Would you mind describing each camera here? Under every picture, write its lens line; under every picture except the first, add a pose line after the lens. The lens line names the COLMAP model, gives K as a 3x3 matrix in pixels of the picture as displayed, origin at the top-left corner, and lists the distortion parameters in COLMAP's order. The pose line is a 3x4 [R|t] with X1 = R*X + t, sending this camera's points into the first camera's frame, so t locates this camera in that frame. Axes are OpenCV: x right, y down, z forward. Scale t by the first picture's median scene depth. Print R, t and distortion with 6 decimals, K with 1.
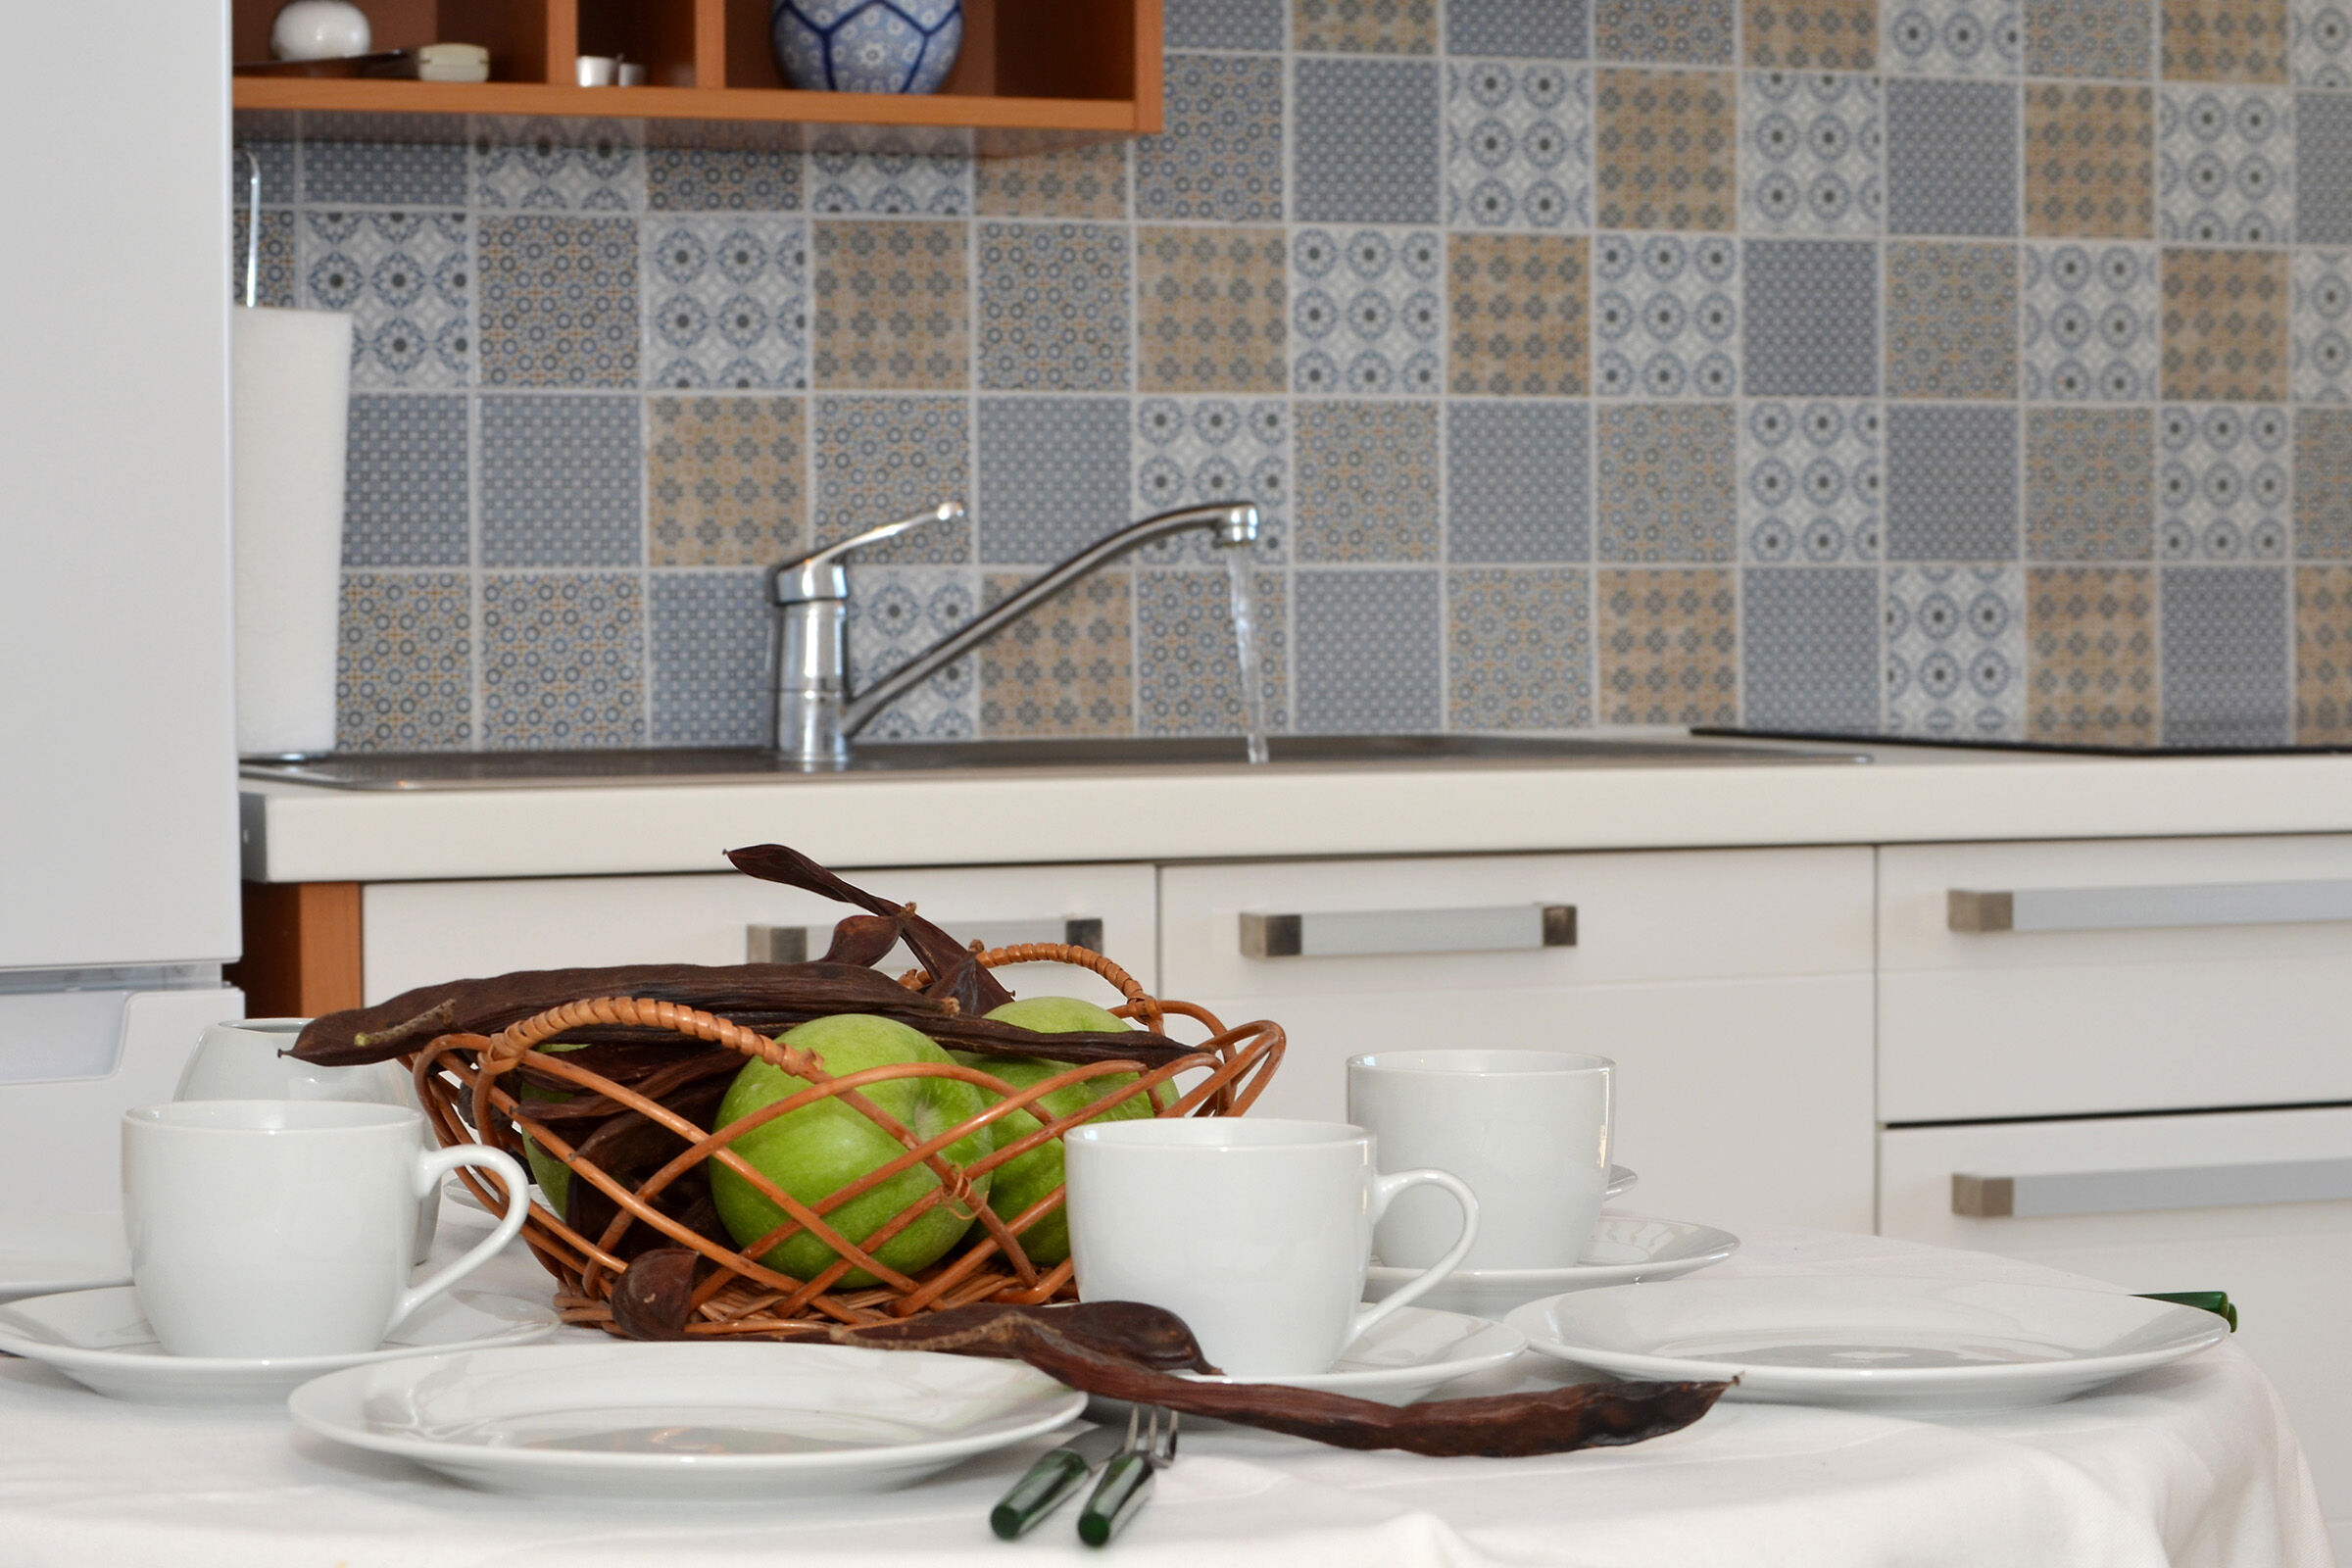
lens RADIAL K [[5833.7, 0, 1176.0], [0, 5833.7, 784.0], [0, 0, 1]] dist [-0.122910, -0.465039]
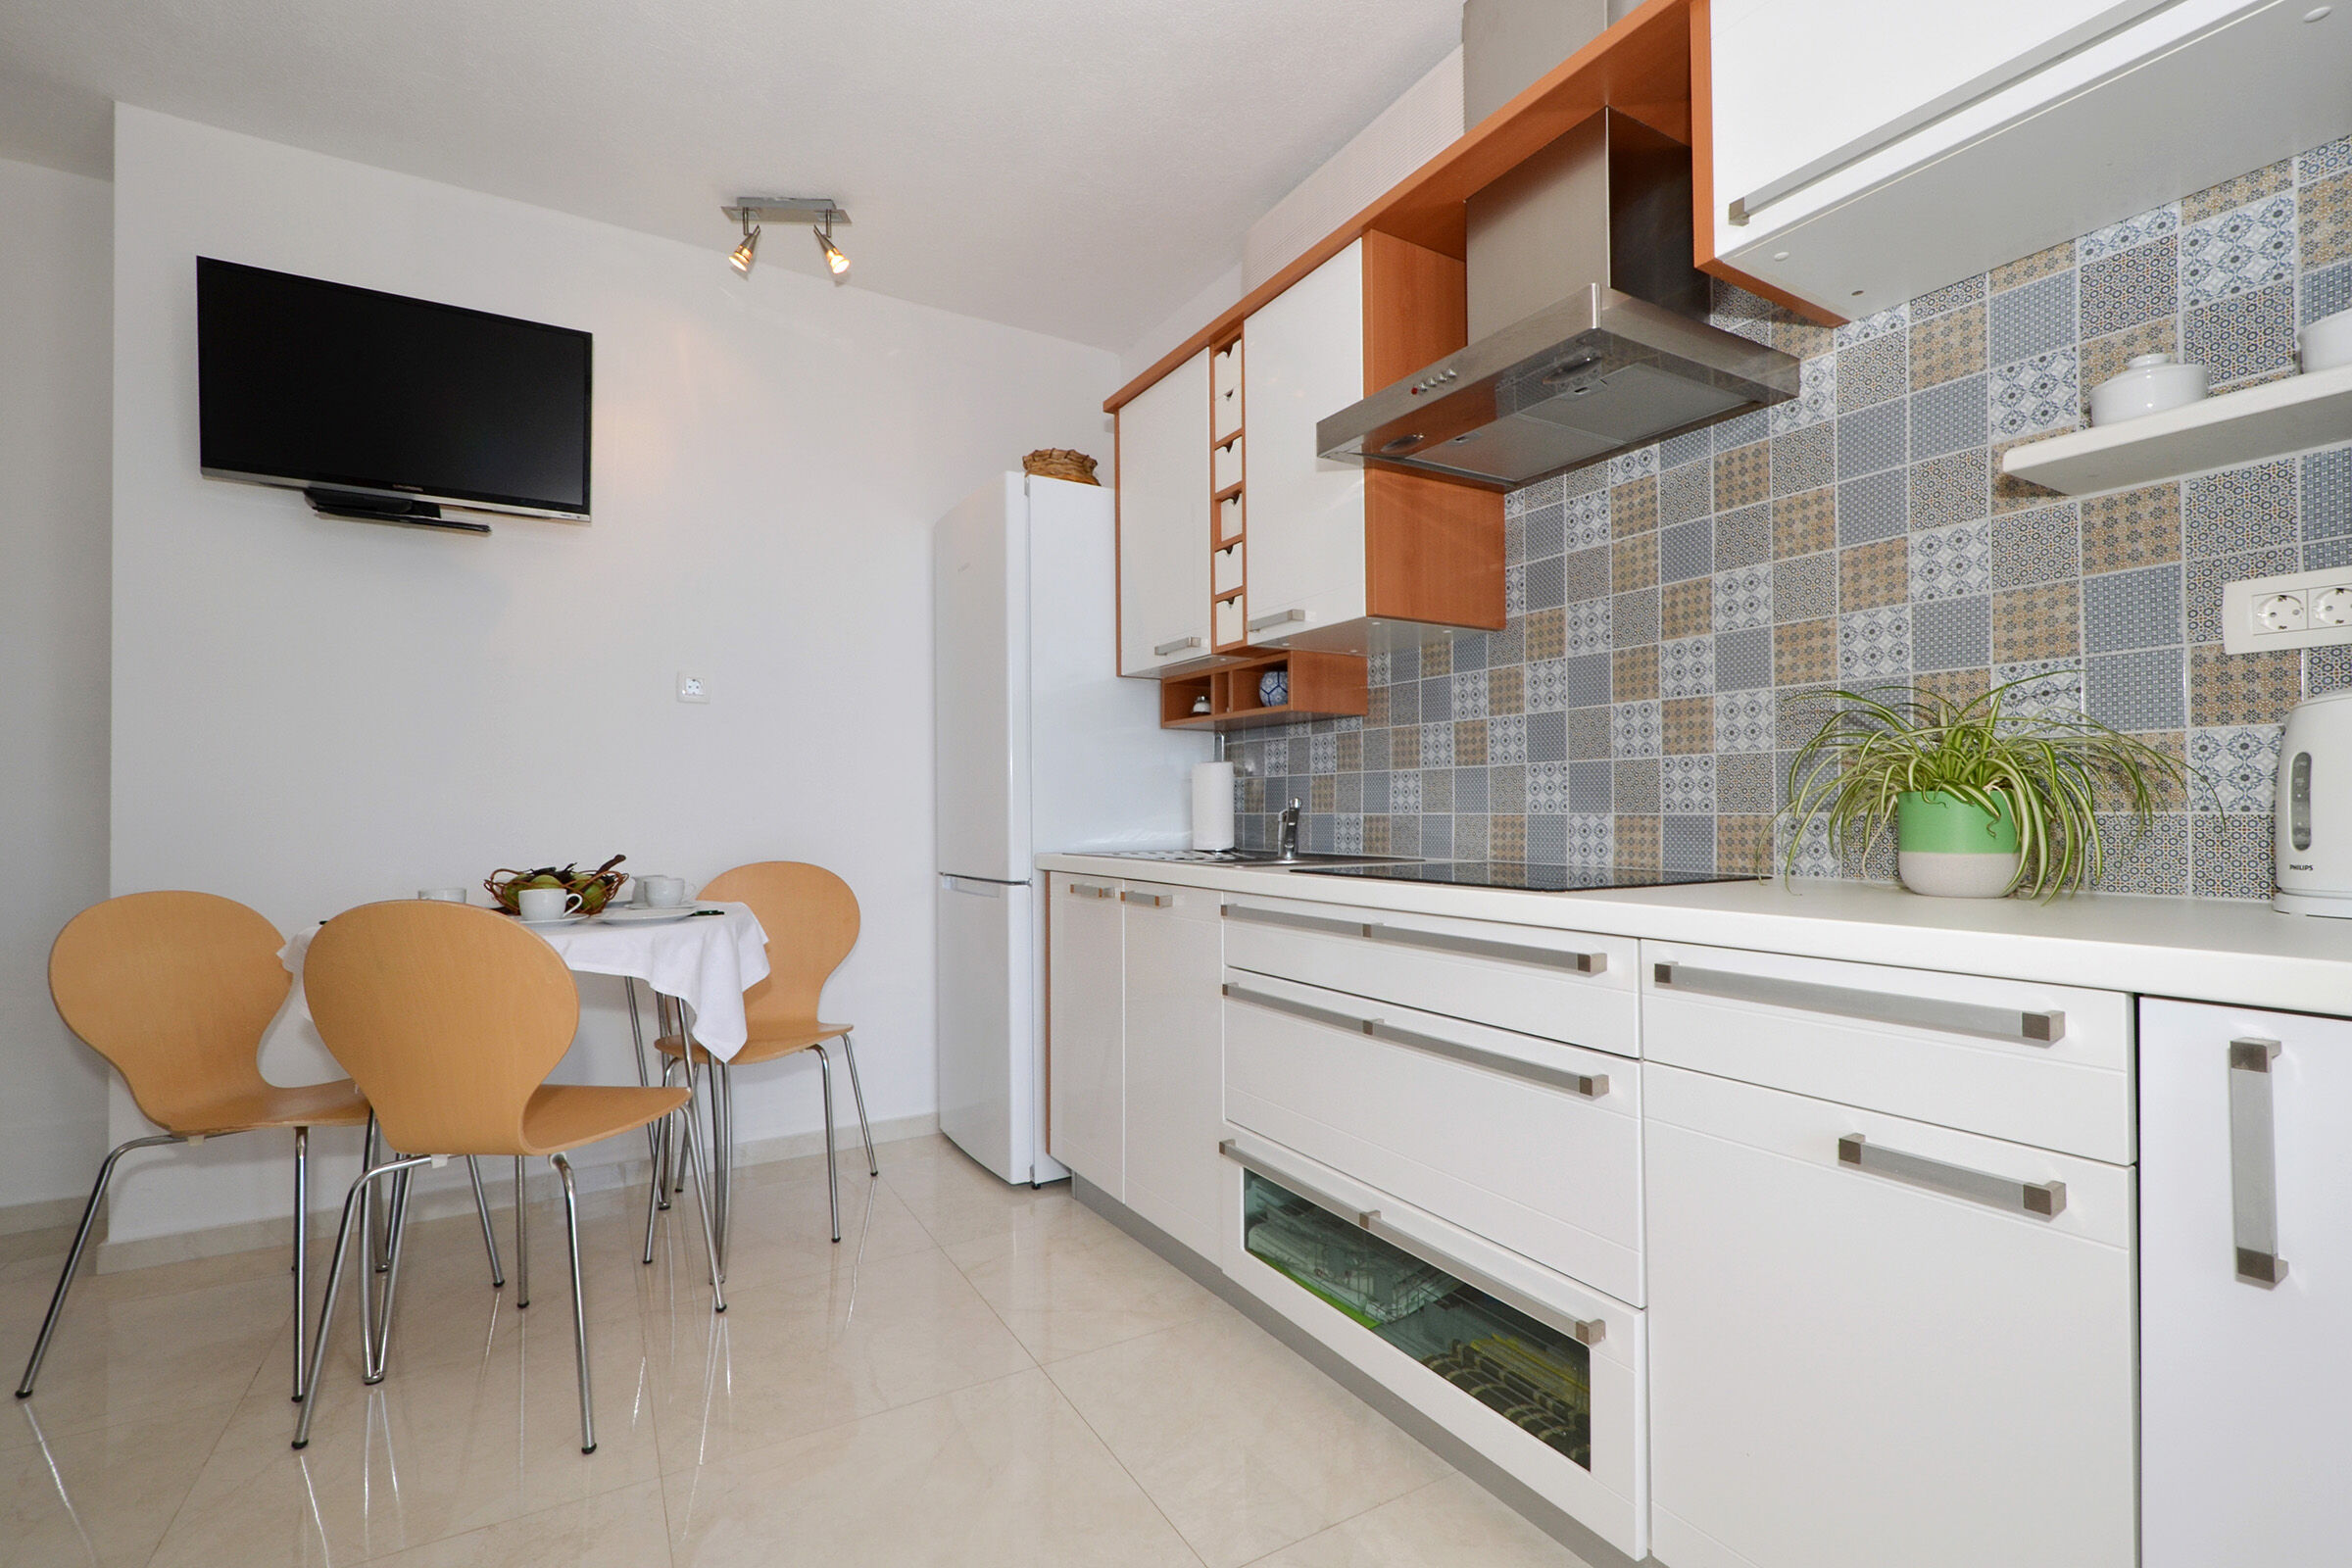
lens RADIAL K [[1037.7, 0, 1228.7], [0, 1037.7, 802.7], [0, 0, 1]] dist [-0.001129, -0.005128]
pose [[0.178350, -0.004775, -0.983955, 0.658785], [-0.036615, 0.999263, -0.011486, -0.031667], [0.983286, 0.038076, 0.178044, 0.747245]]
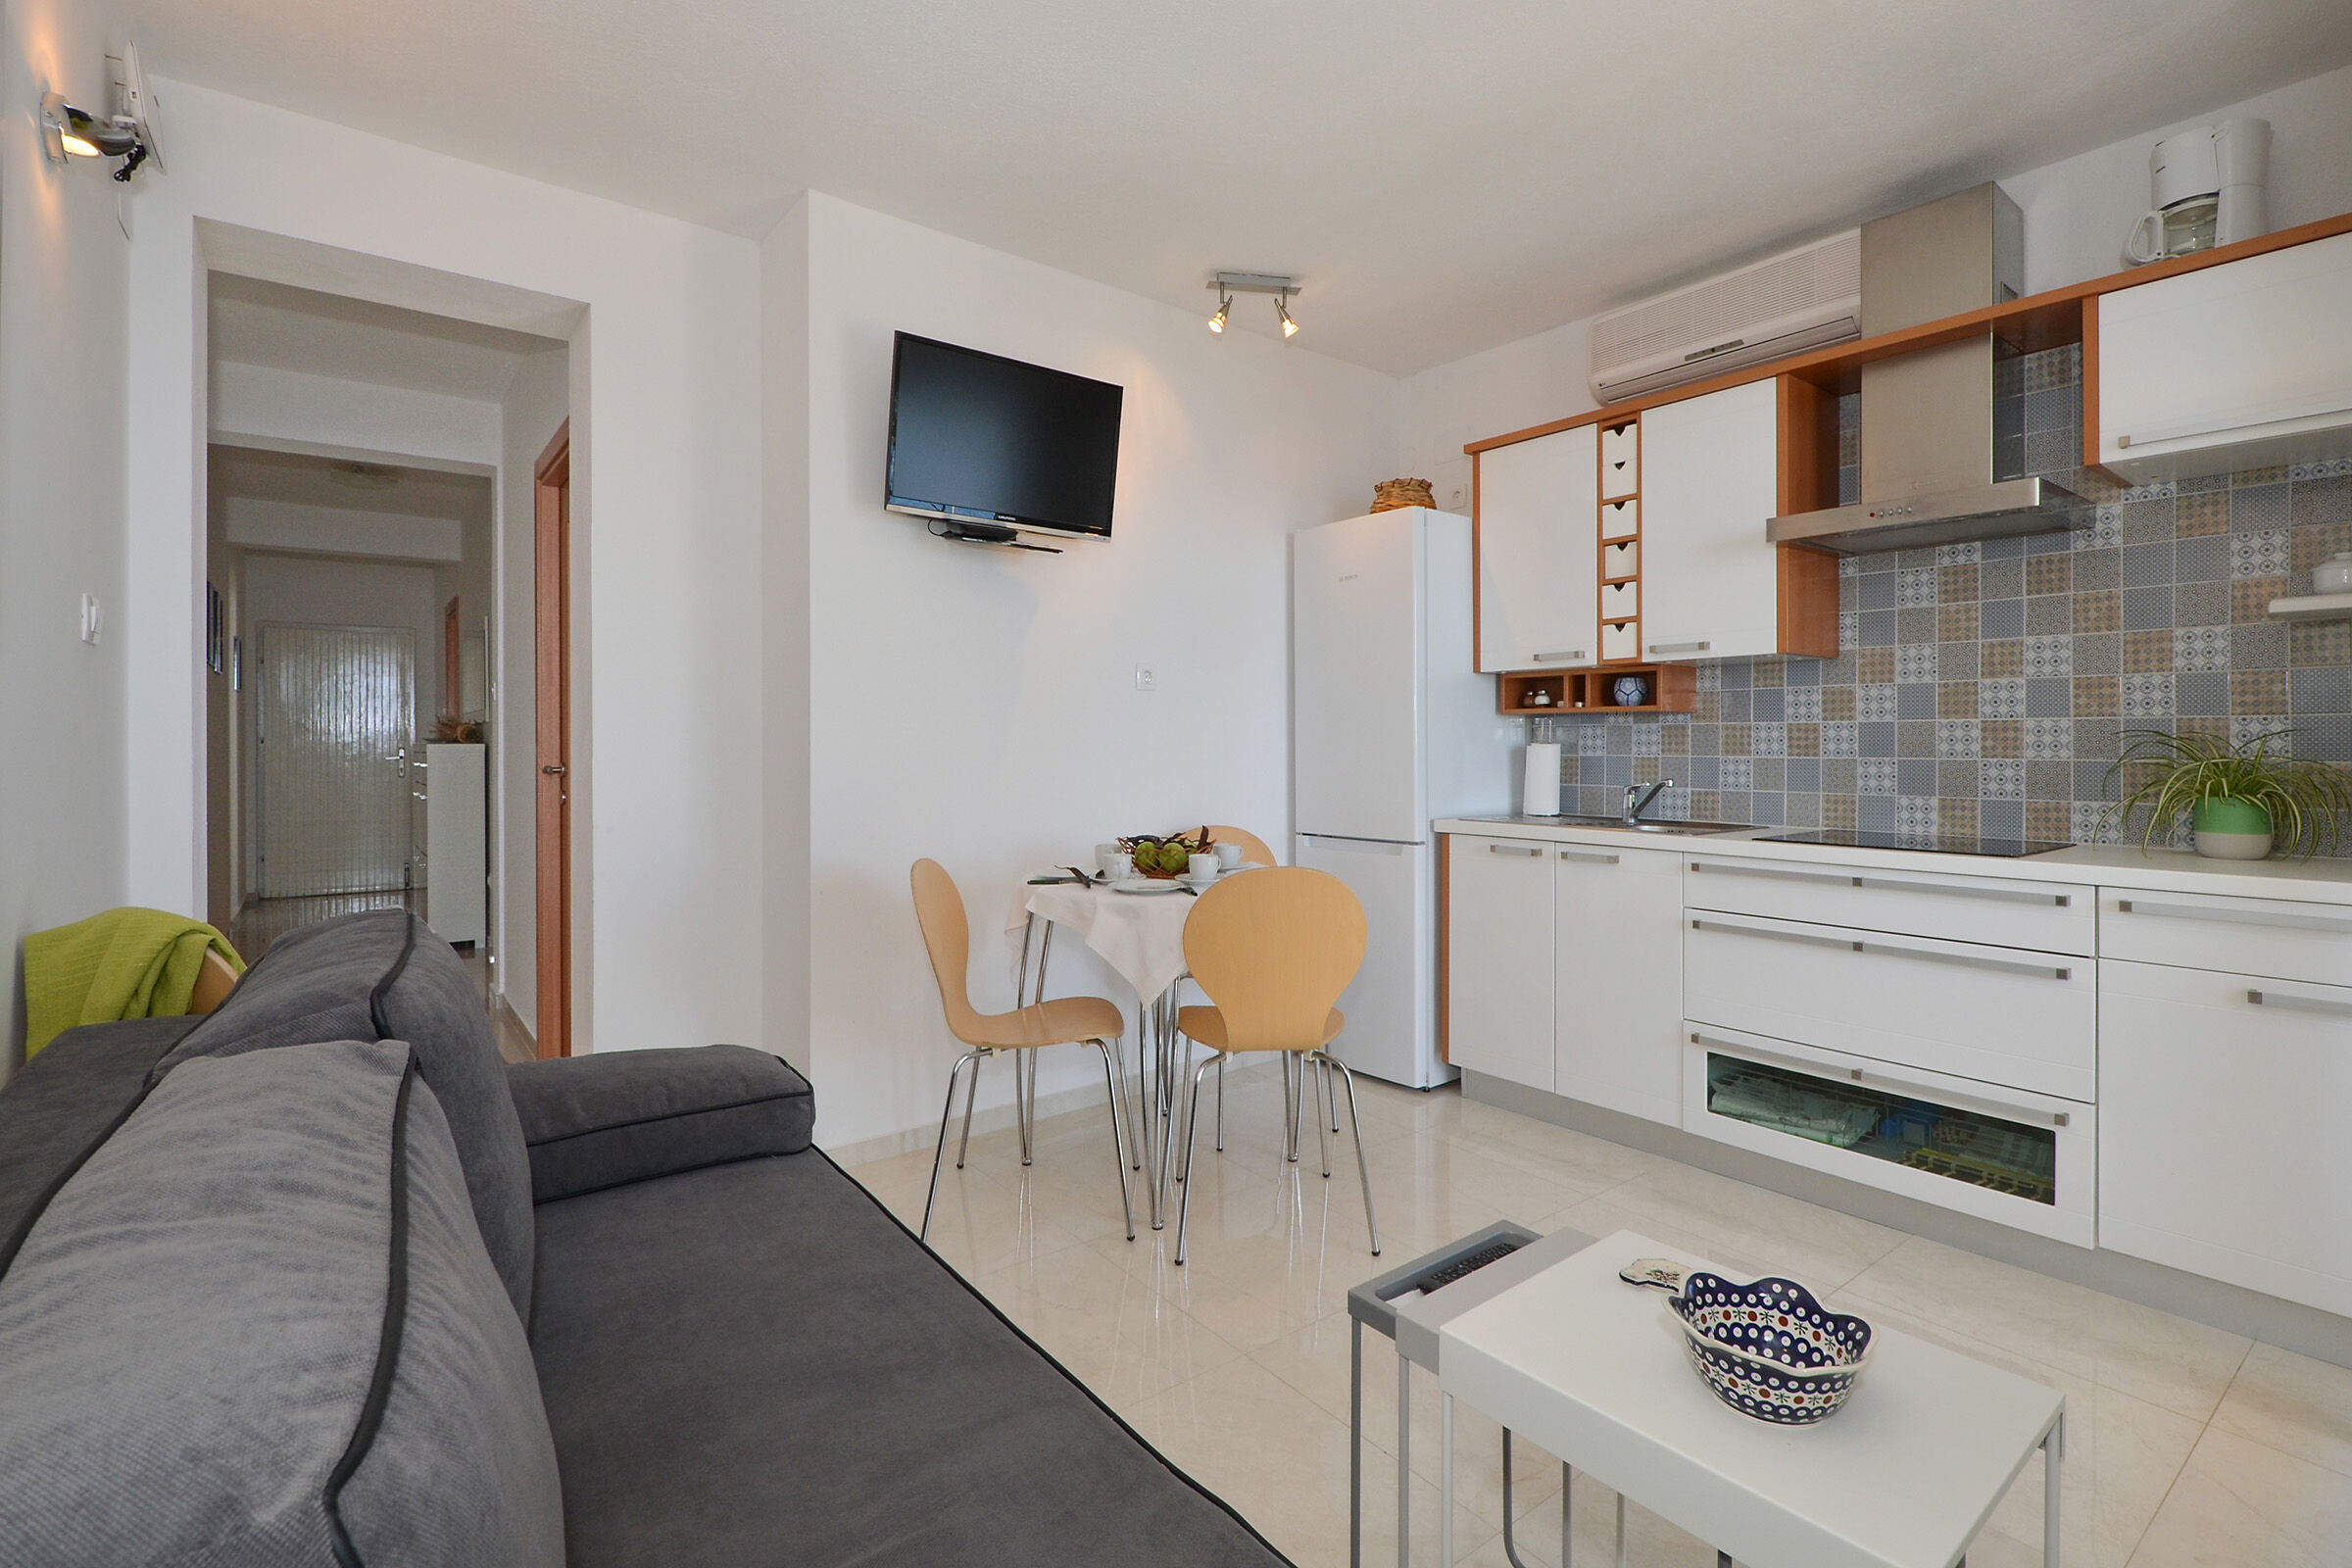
lens RADIAL K [[1092.5, 0, 1321.5], [0, 1092.5, 743.6], [0, 0, 1]] dist [0.000590, -0.014016]
pose [[0.332871, 0.001372, -0.942971, 0.774444], [-0.045697, 0.998847, -0.014678, -0.046576], [0.941865, 0.047977, 0.332550, 0.333043]]
